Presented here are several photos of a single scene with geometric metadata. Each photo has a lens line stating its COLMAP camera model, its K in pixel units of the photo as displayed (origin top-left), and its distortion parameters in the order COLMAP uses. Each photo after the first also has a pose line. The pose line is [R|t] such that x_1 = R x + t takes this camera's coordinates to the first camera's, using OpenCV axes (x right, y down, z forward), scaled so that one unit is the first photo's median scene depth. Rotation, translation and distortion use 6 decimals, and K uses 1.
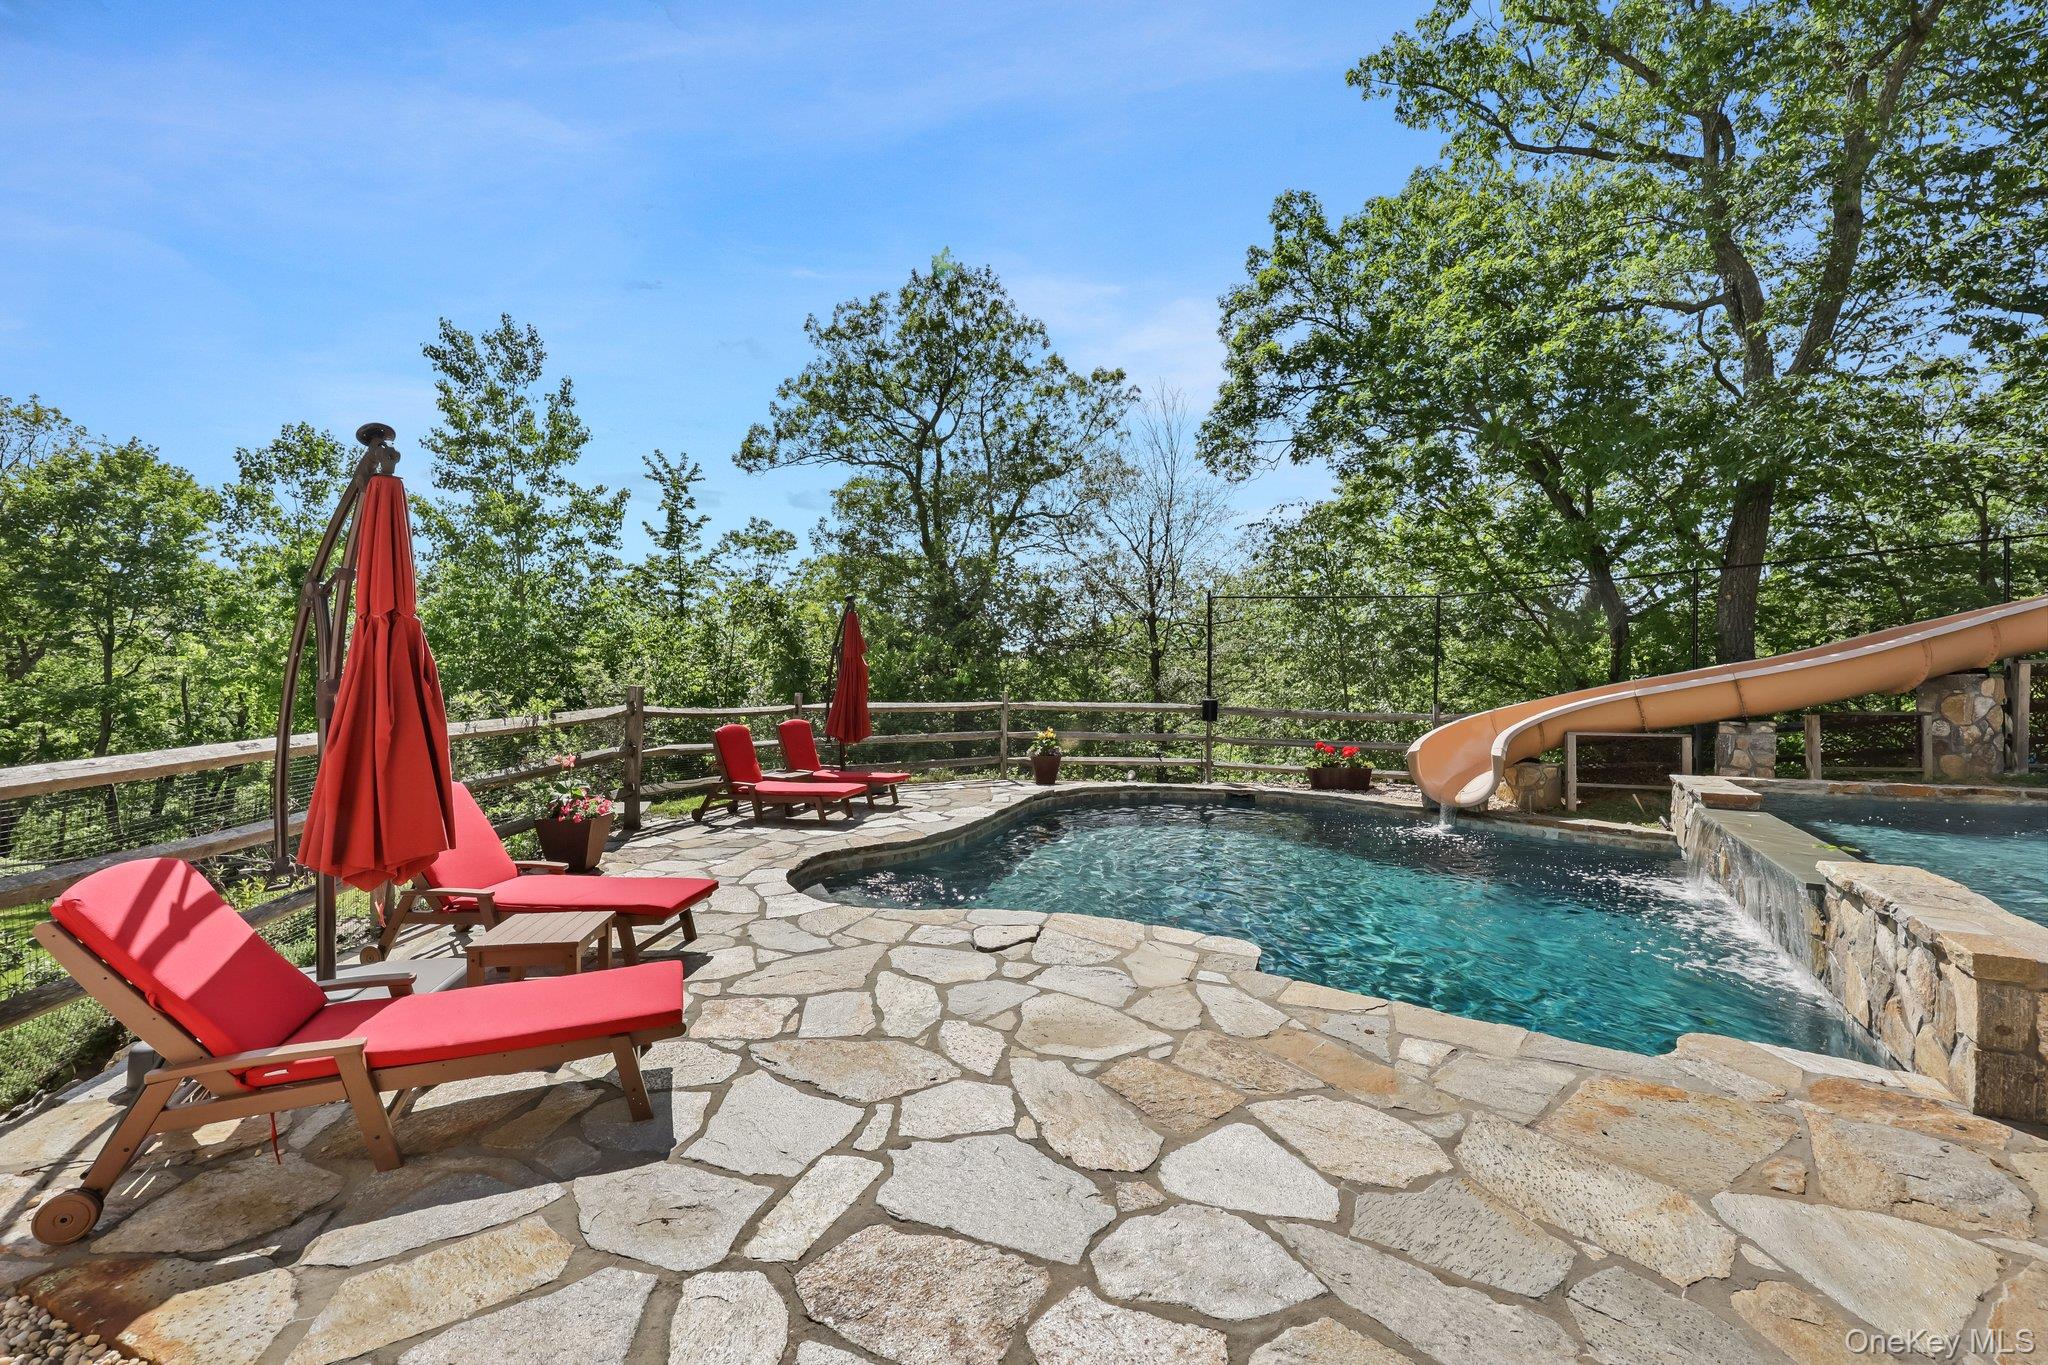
lens RADIAL K [[822.3, 0, 1019.5], [0, 822.3, 682.4], [0, 0, 1]] dist [-0.000952, 0.000438]
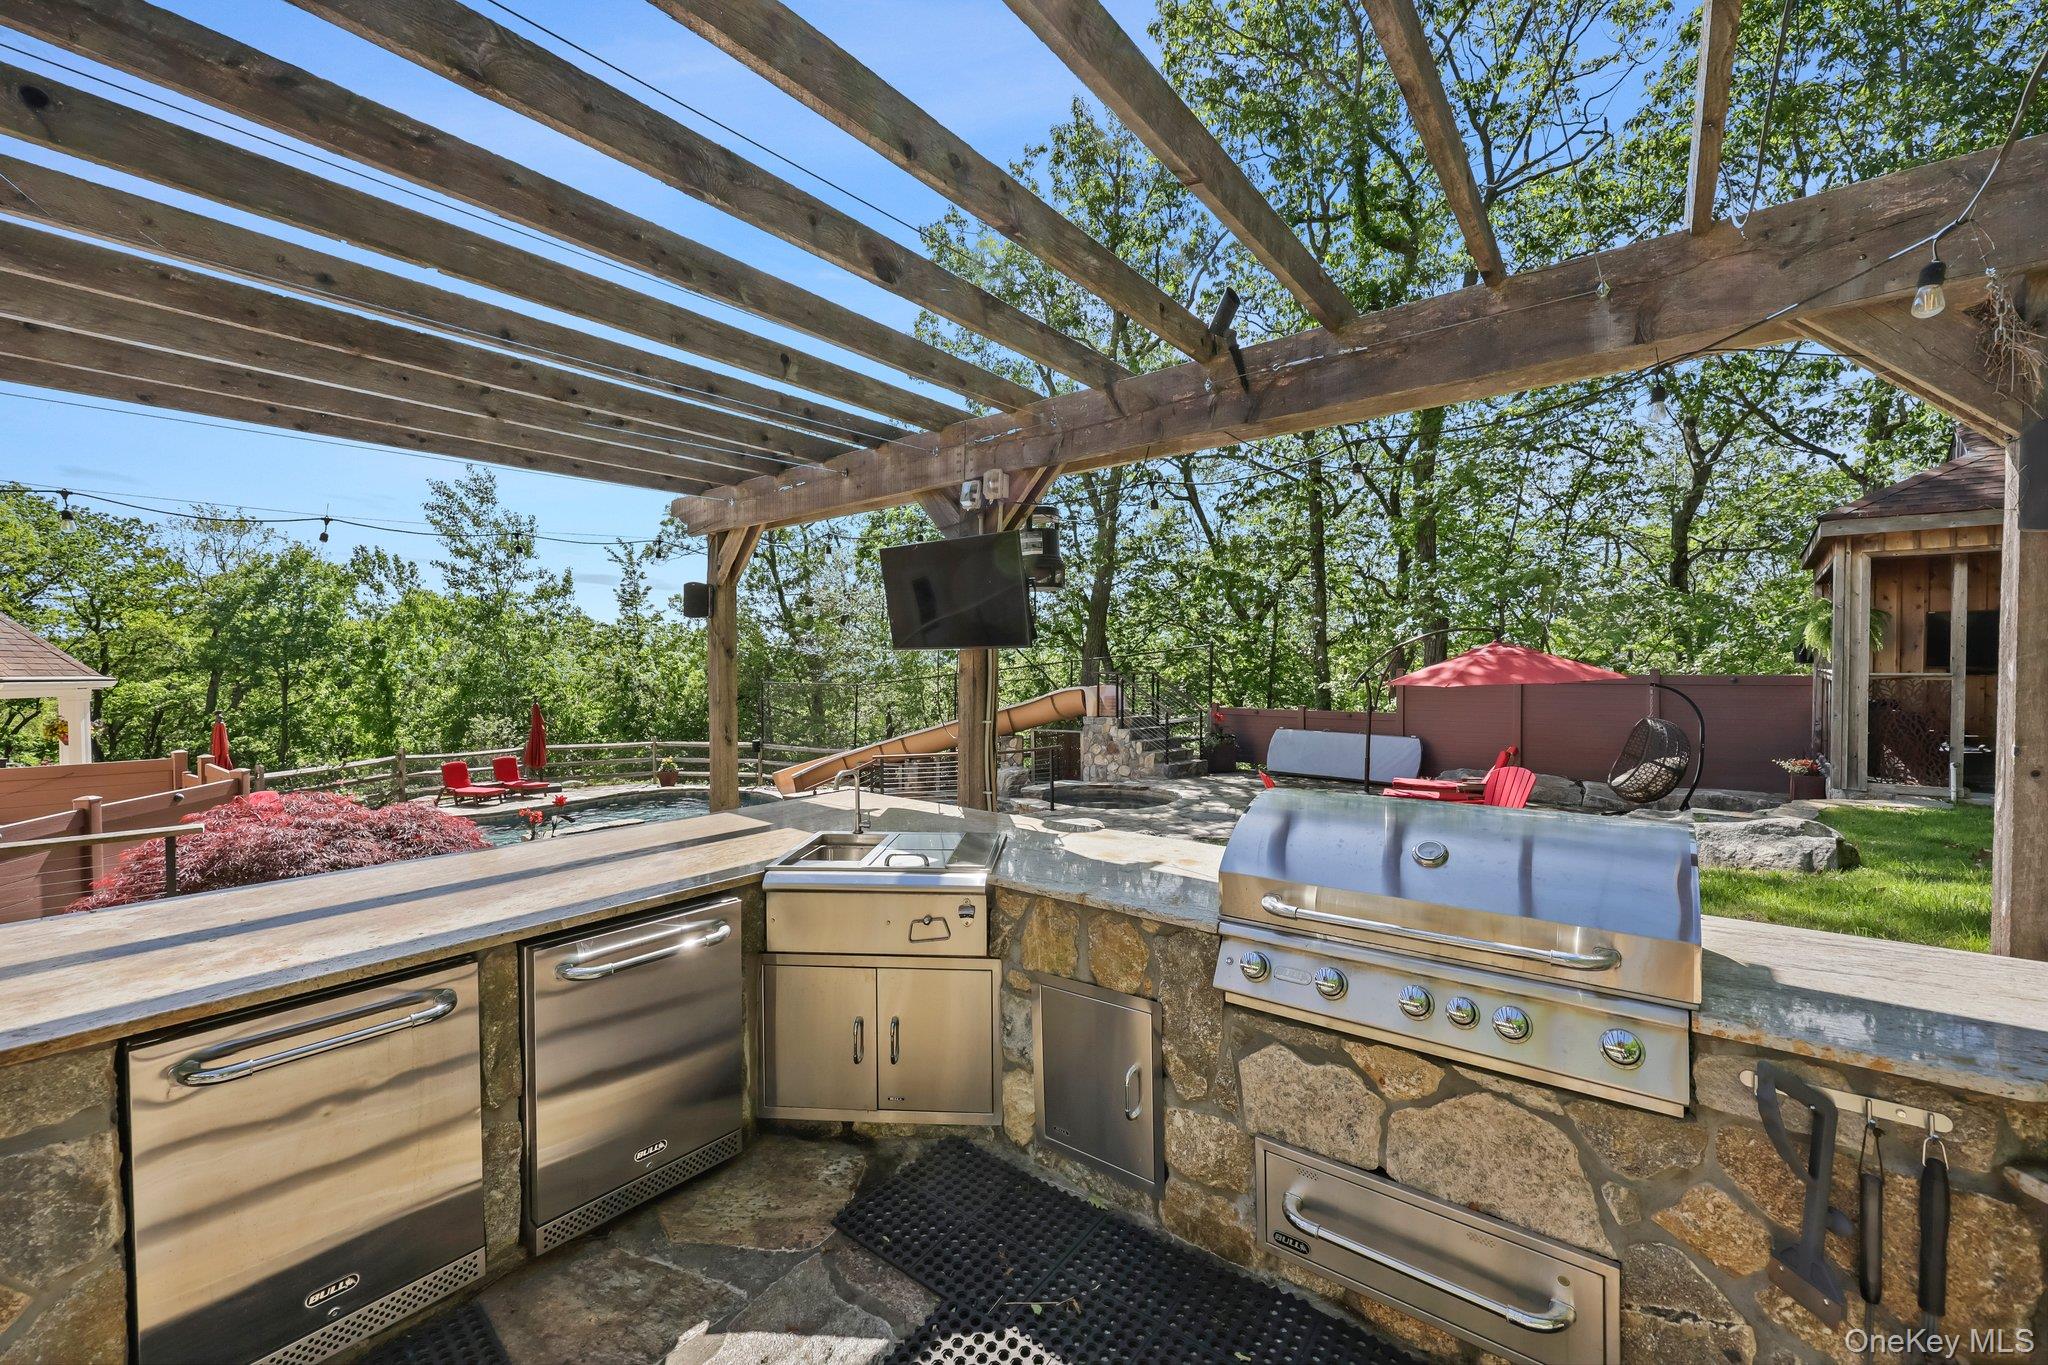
lens RADIAL K [[822.3, 0, 1028.5], [0, 822.3, 679.3], [0, 0, 1]] dist [-0.000952, 0.000438]
pose [[0.989918, -0.015182, -0.140829, 0.536660], [0.017209, 0.999765, 0.013191, -0.062526], [0.140596, -0.015482, 0.989946, -0.351259]]
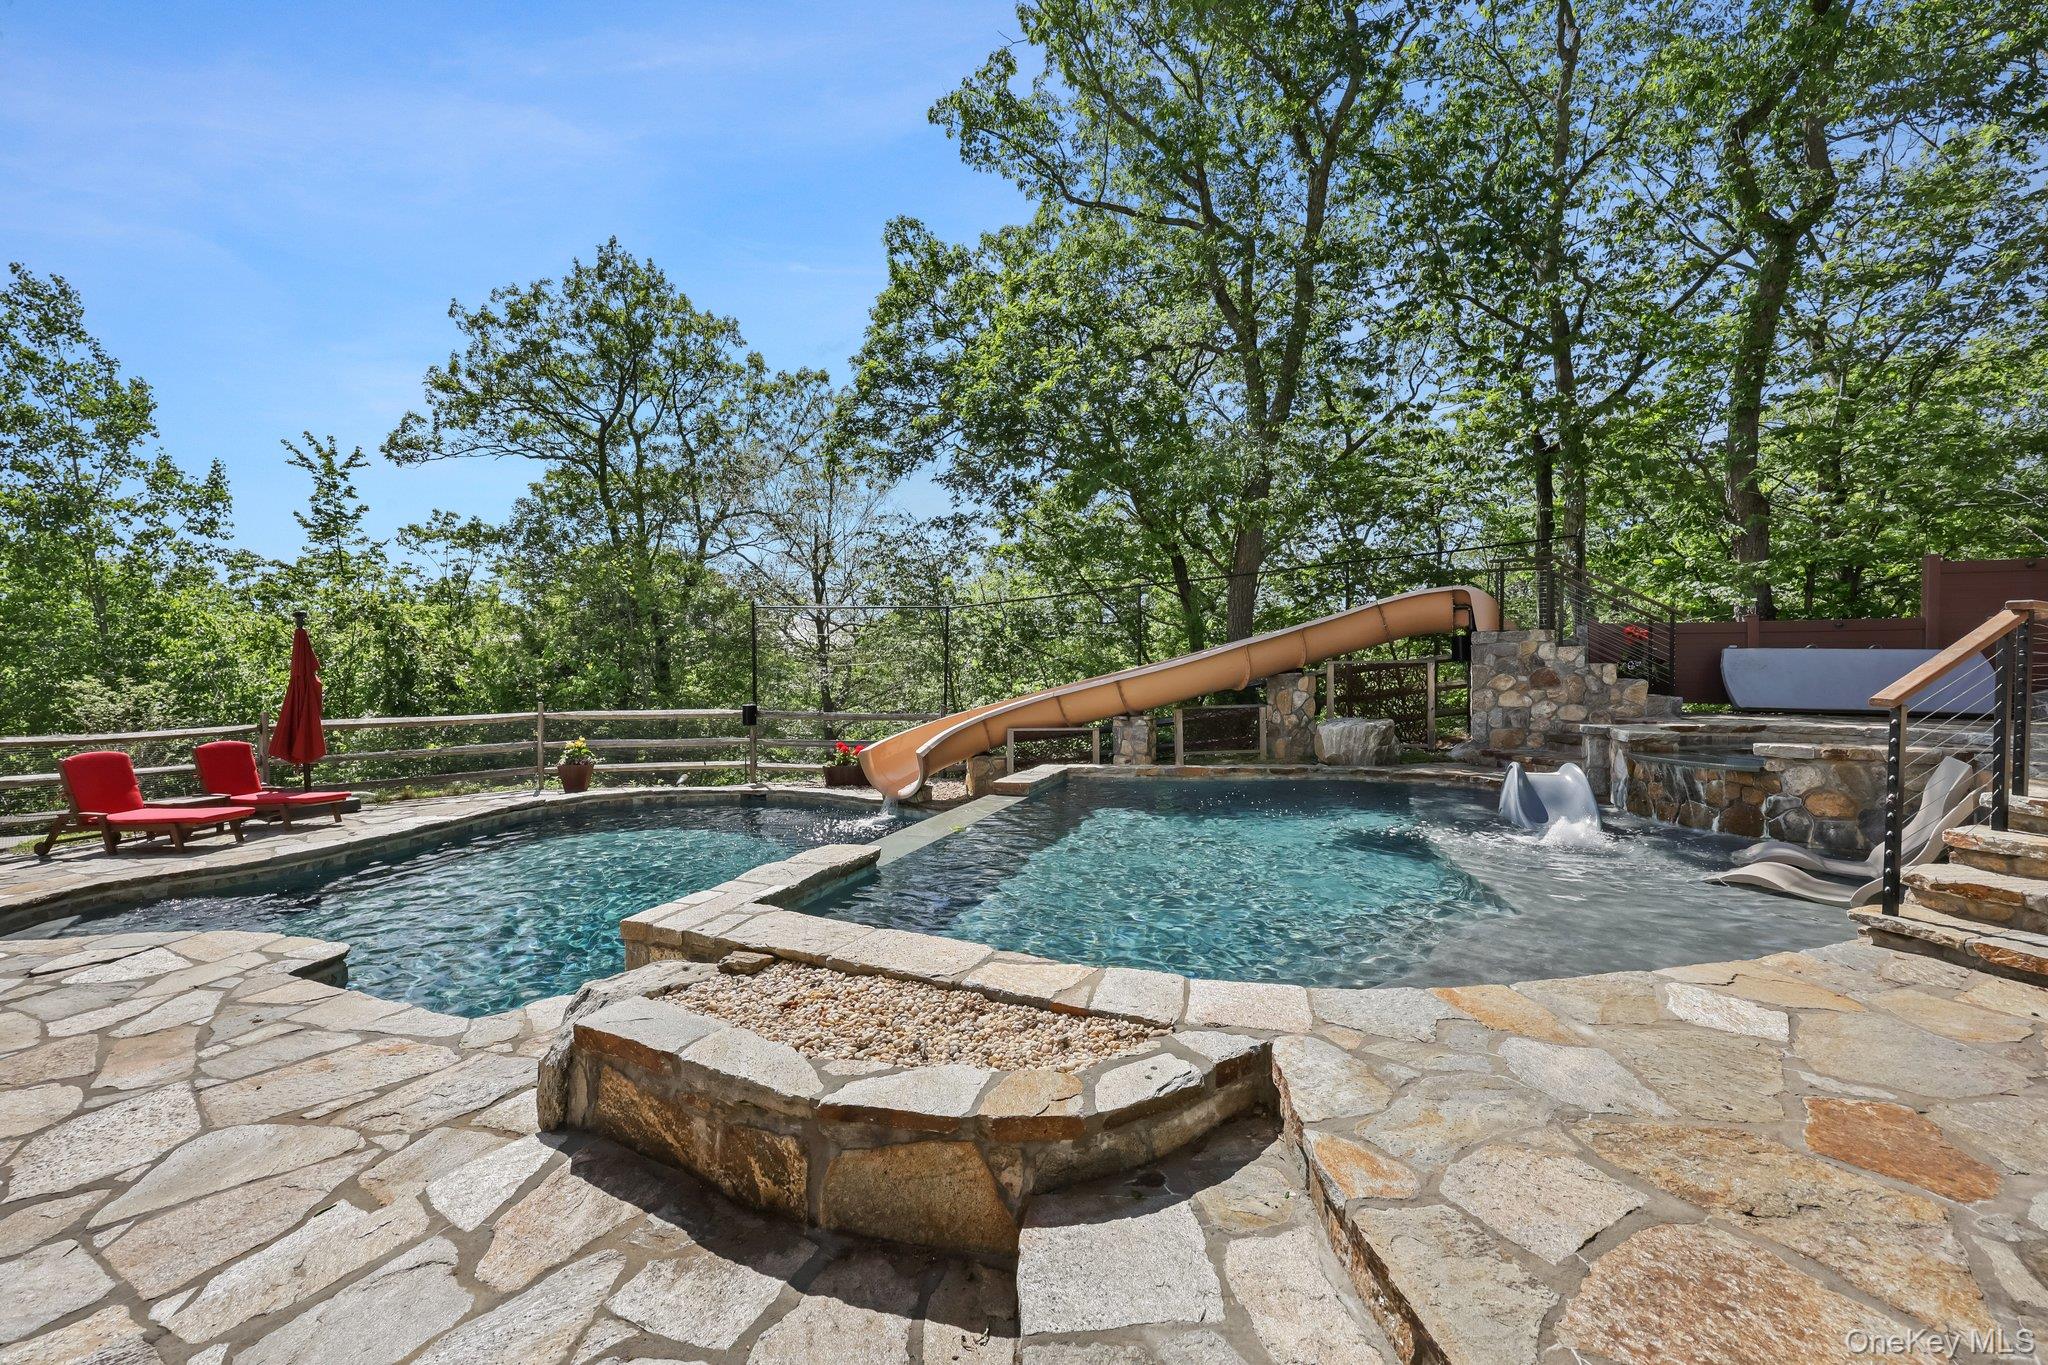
lens RADIAL K [[822.3, 0, 1022.6], [0, 822.3, 677.5], [0, 0, 1]] dist [-0.000952, 0.000438]
pose [[0.980635, -0.020644, 0.194754, 0.183020], [0.019510, 0.999780, 0.007743, -0.007408], [-0.194871, -0.003794, 0.980821, -0.049011]]
